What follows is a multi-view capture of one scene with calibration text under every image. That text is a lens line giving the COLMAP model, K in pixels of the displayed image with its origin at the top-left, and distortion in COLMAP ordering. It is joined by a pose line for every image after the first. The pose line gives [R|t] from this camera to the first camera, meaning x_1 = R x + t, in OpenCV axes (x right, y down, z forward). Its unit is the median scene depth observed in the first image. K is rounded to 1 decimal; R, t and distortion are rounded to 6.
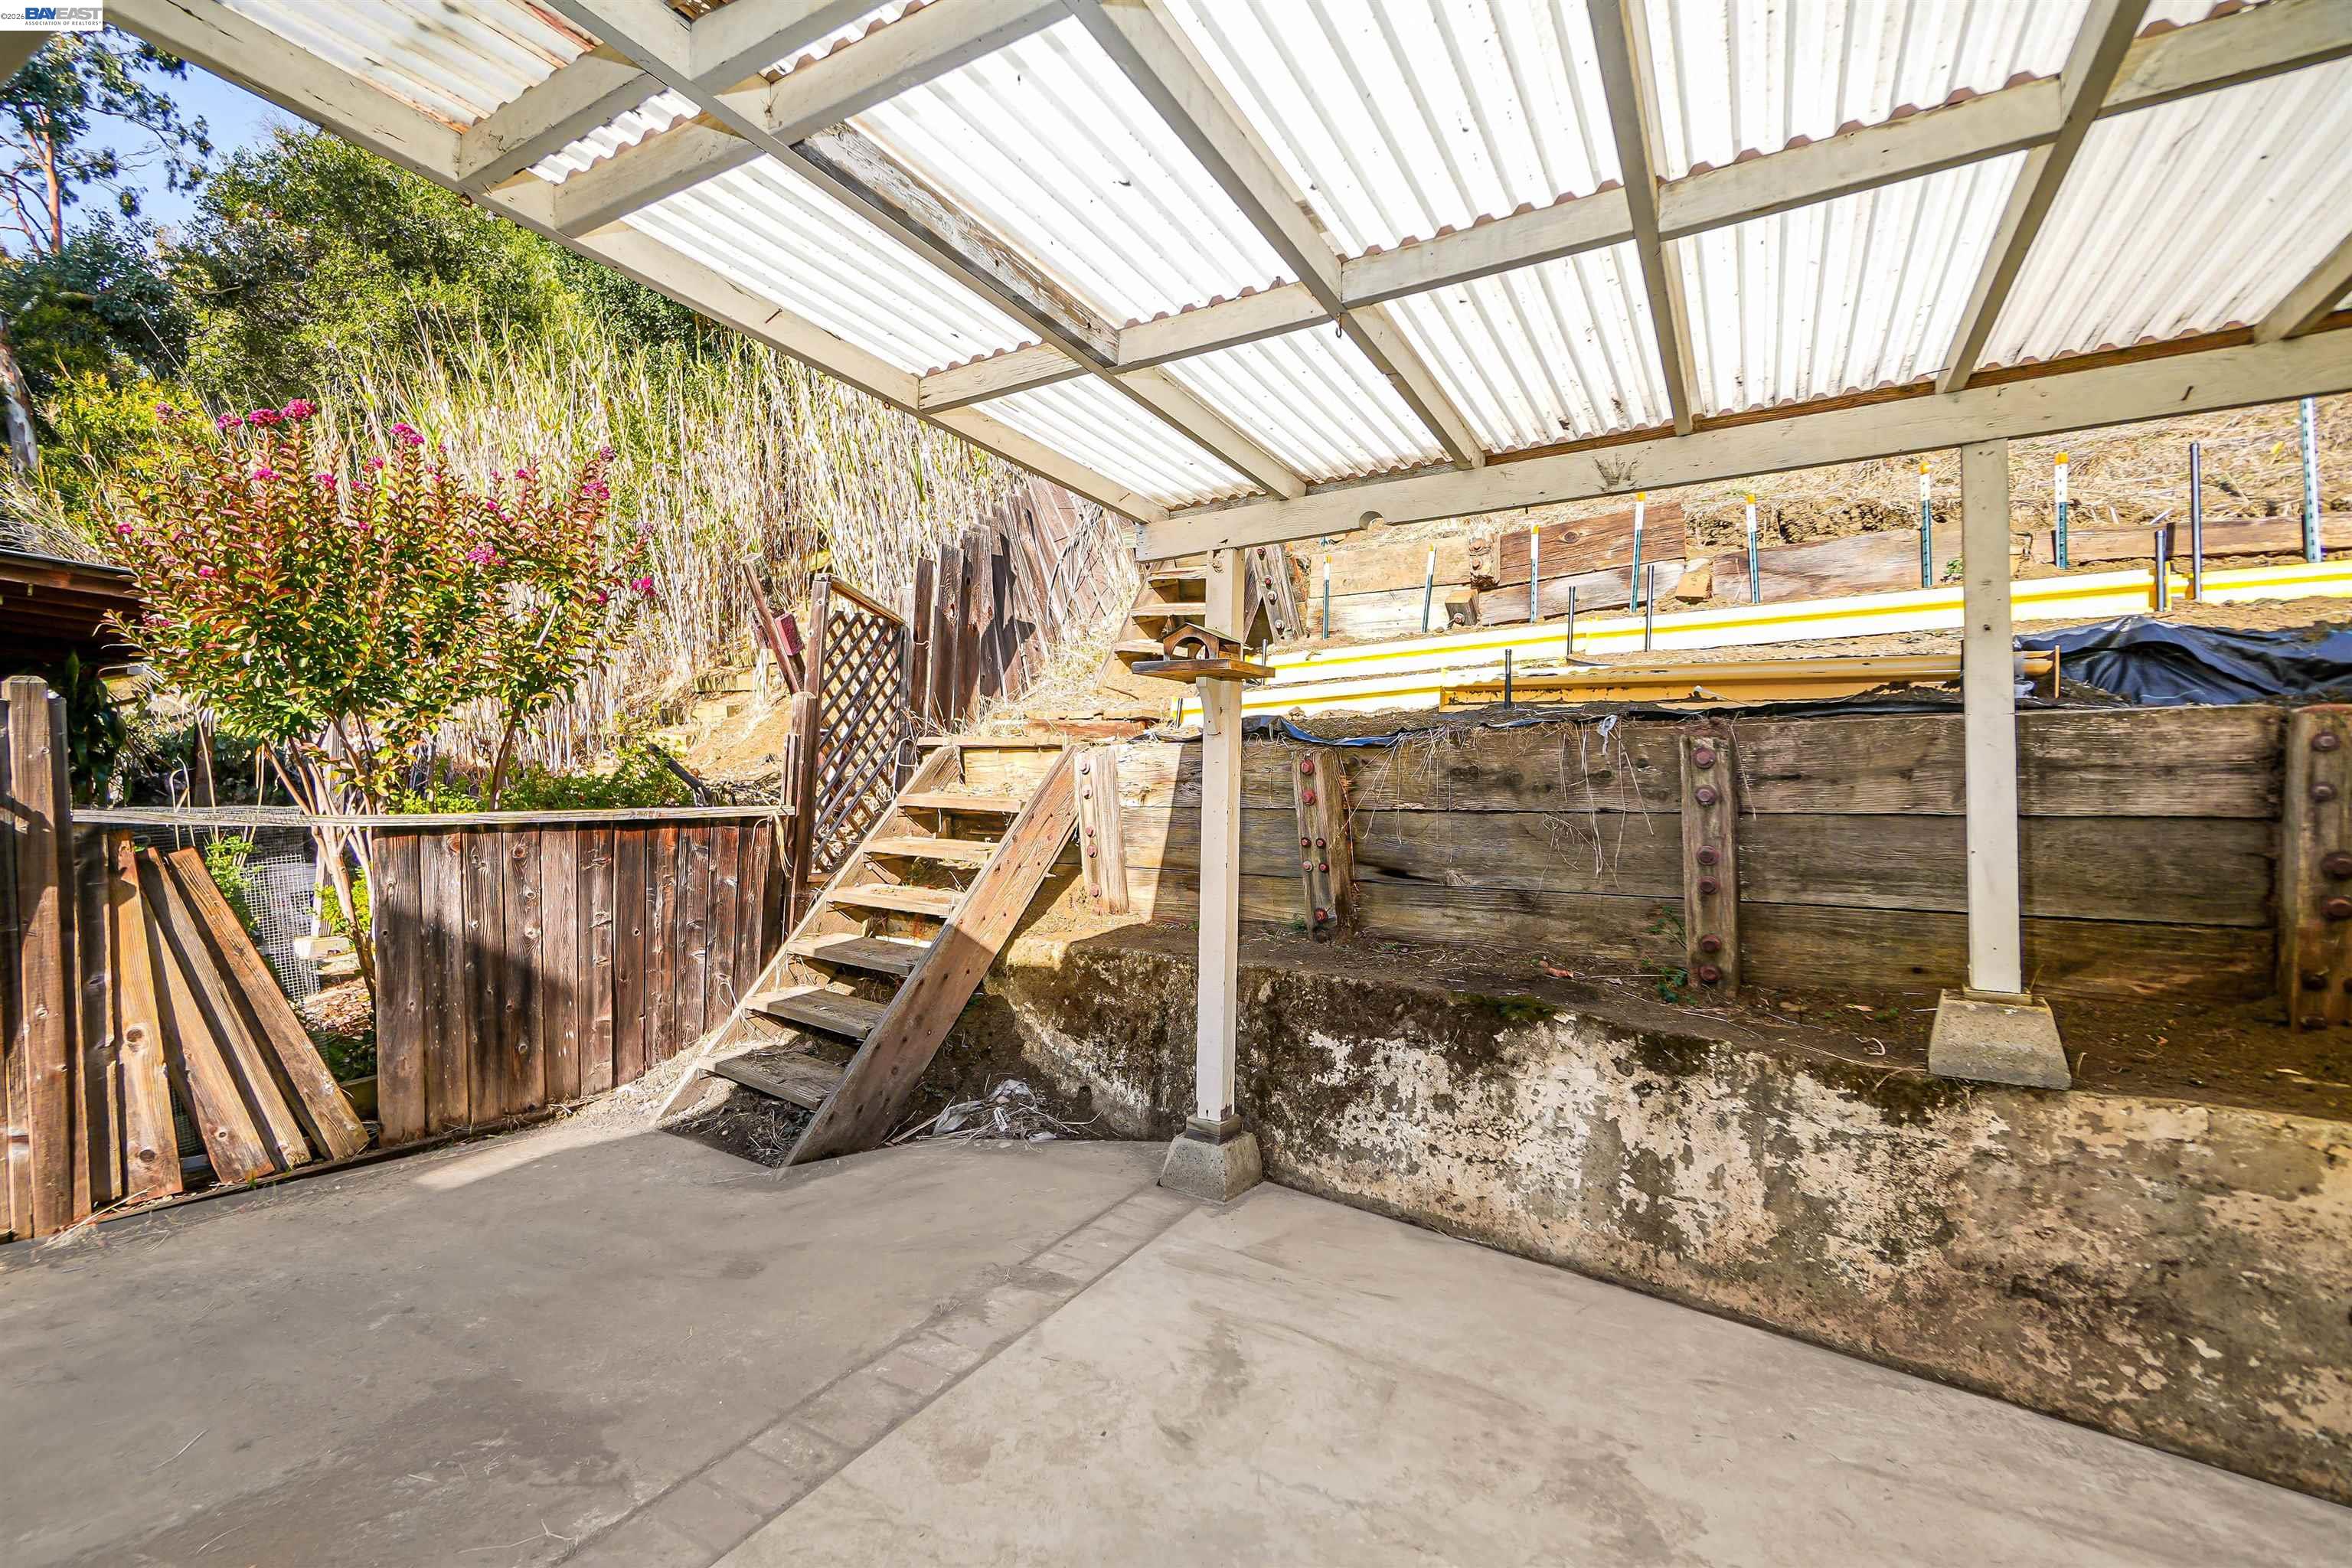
lens RADIAL K [[1020.6, 0, 1171.6], [0, 1020.6, 788.9], [0, 0, 1]] dist [-0.010804, 0.005156]
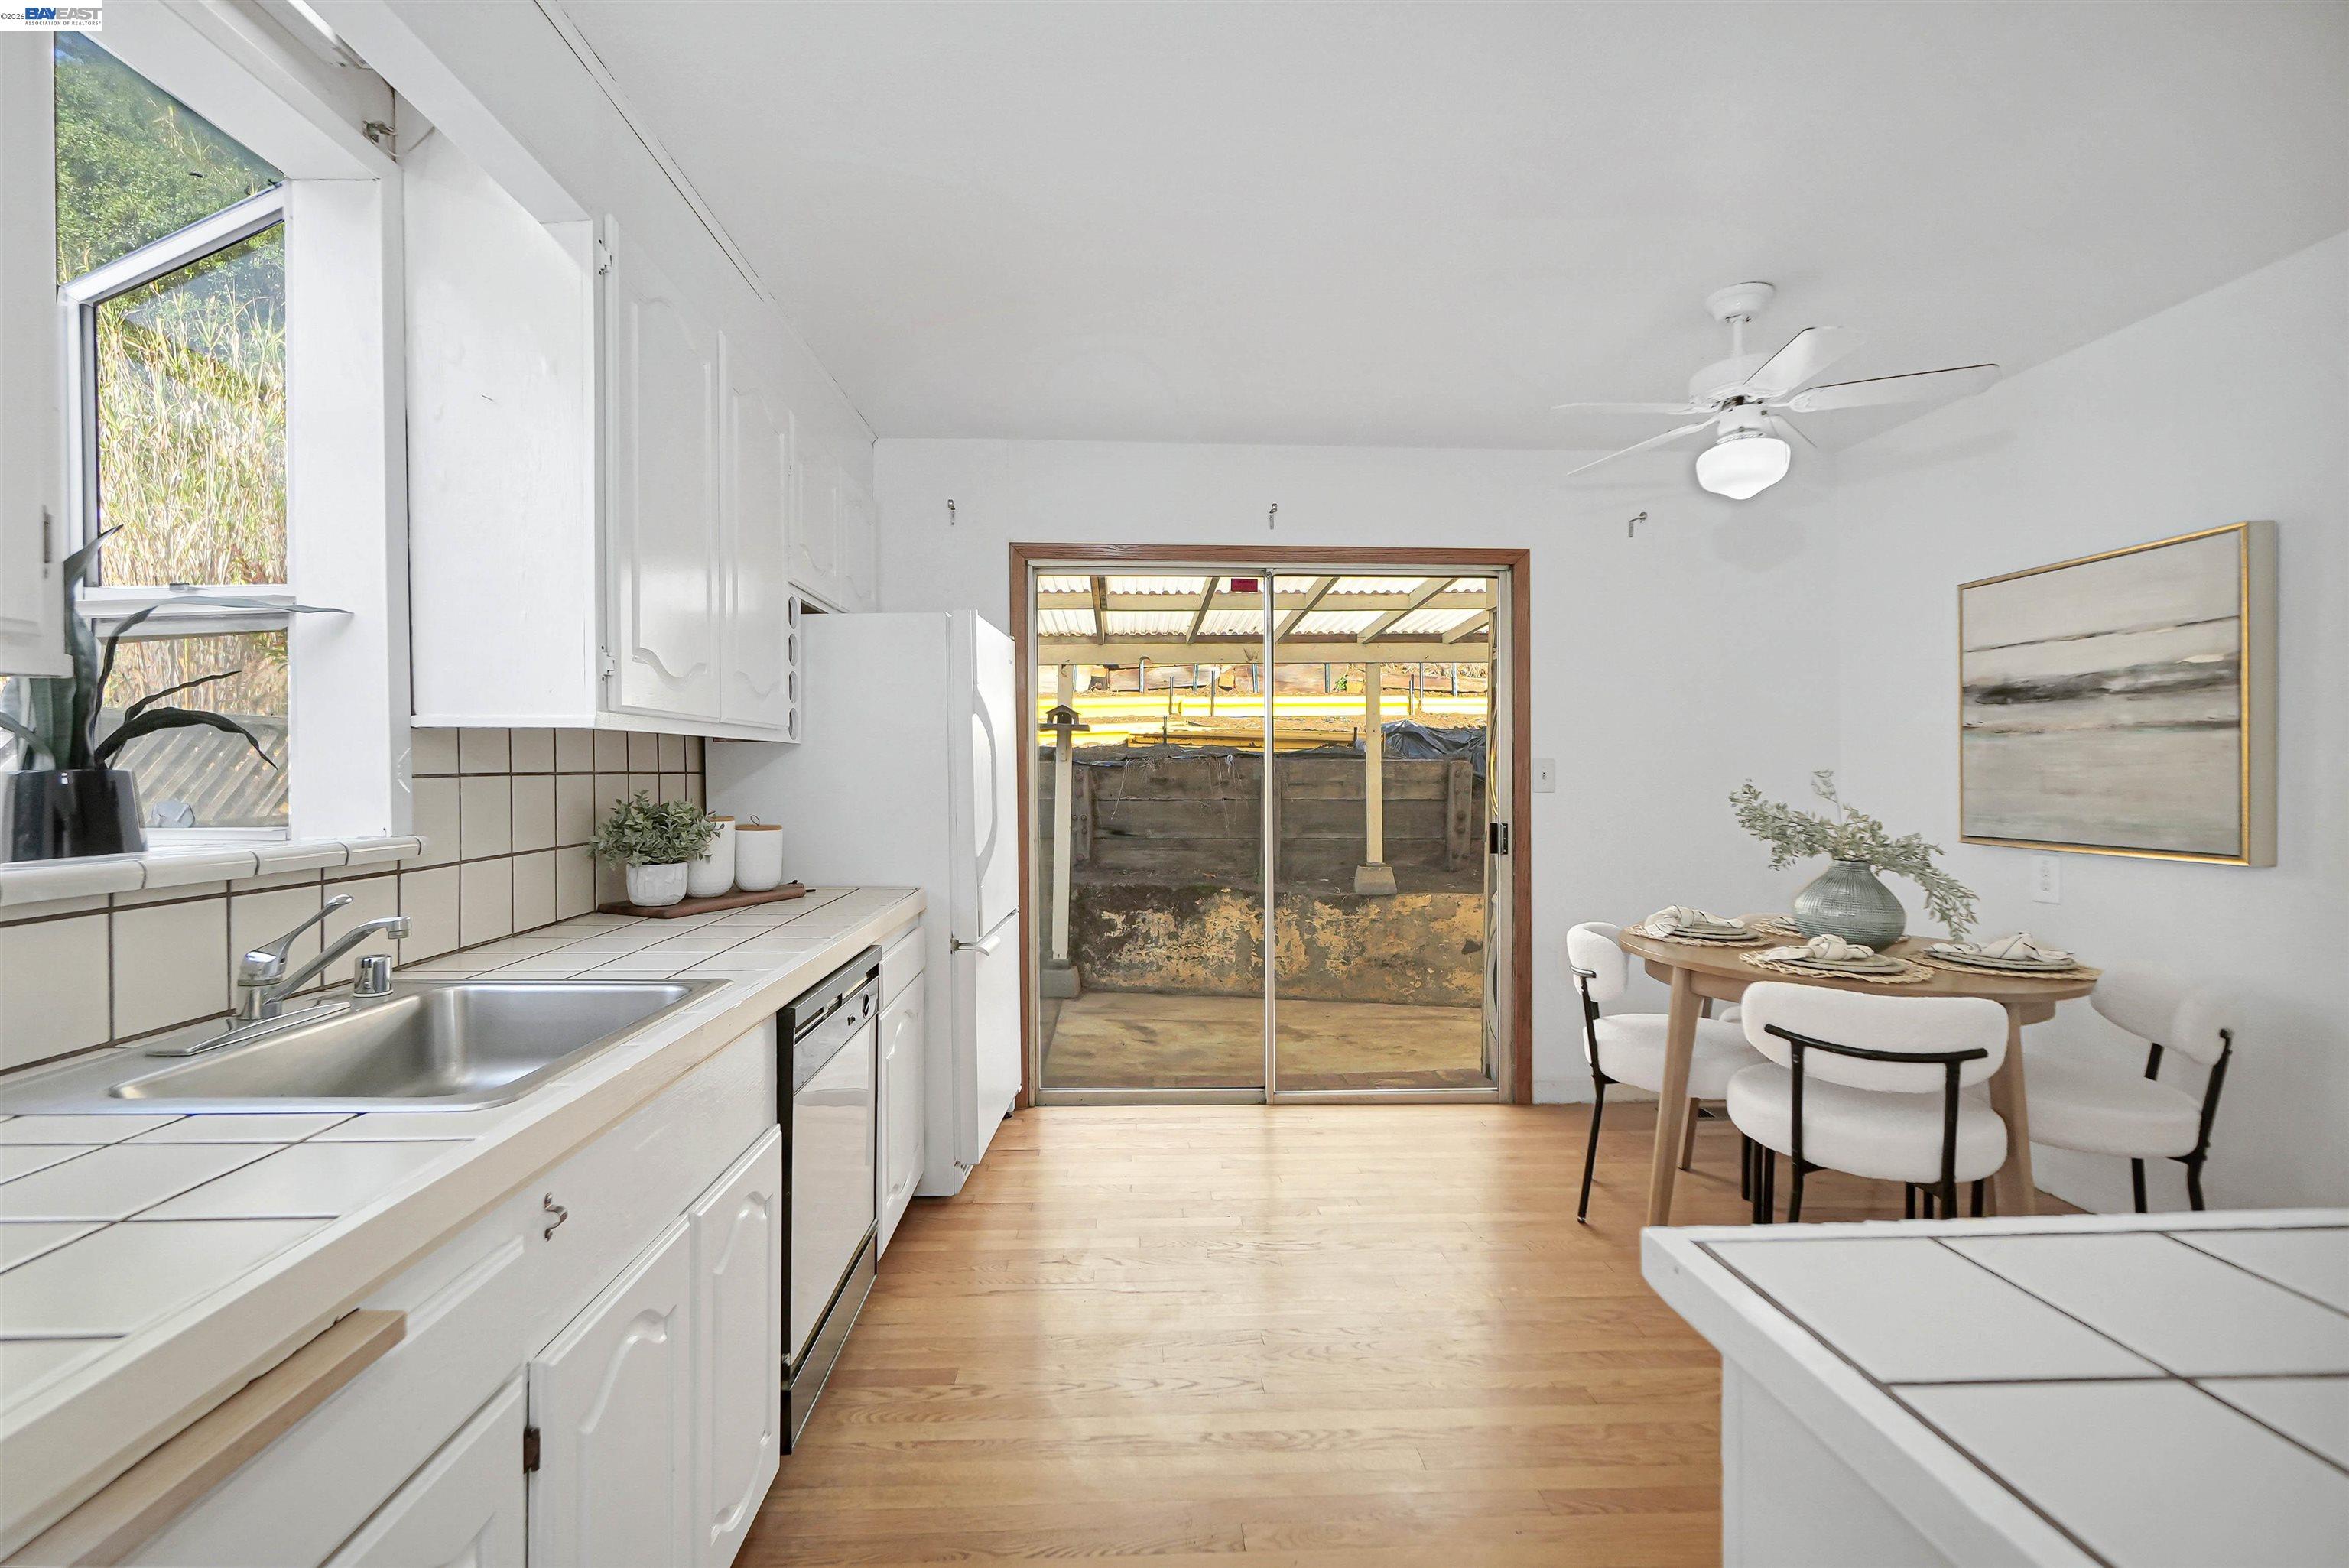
lens RADIAL K [[1019.2, 0, 1159.5], [0, 1019.2, 784.4], [0, 0, 1]] dist [-0.010804, 0.005156]
pose [[0.845876, 0.002535, 0.533374, -0.915879], [-0.002259, 0.999997, -0.001170, -0.007766], [-0.533375, -0.000216, 0.845879, -0.811127]]
